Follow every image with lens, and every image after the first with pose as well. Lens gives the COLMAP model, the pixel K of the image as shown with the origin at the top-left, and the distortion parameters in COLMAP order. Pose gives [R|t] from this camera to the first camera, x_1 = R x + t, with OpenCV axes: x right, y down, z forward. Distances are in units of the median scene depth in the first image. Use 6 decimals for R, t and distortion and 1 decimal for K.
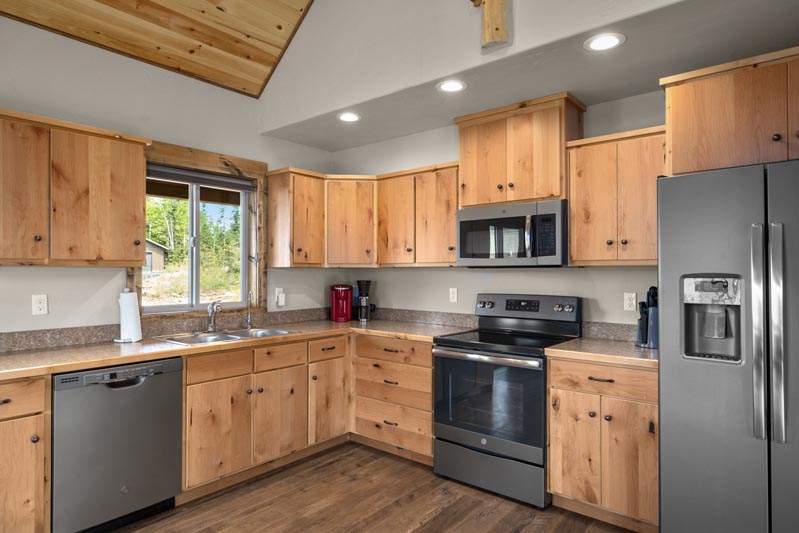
lens RADIAL K [[473.5, 0, 396.1], [0, 473.5, 267.3], [0, 0, 1]] dist [-0.001030, 0.000225]
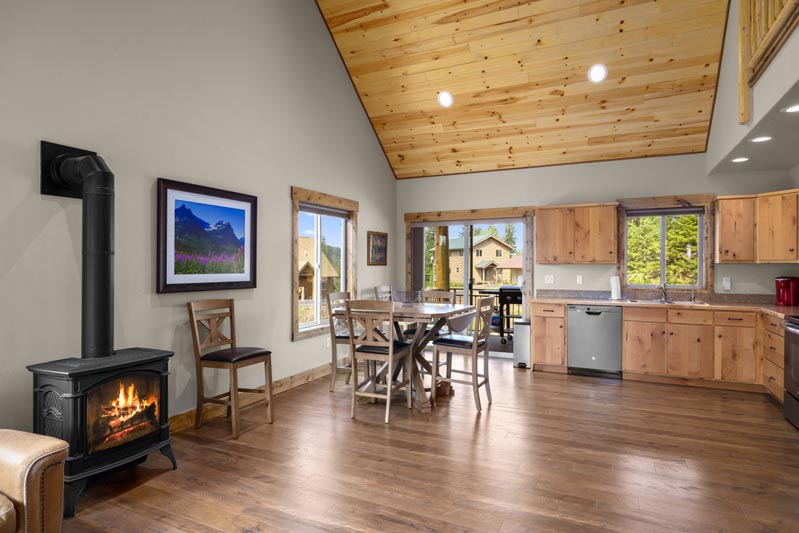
lens RADIAL K [[458.7, 0, 398.1], [0, 458.7, 267.2], [0, 0, 1]] dist [0.004508, -0.000155]
pose [[0.237787, 0.004998, -0.971305, 1.059299], [0.007373, 0.999949, 0.006950, -0.006027], [0.971289, -0.008814, 0.237738, -0.366877]]
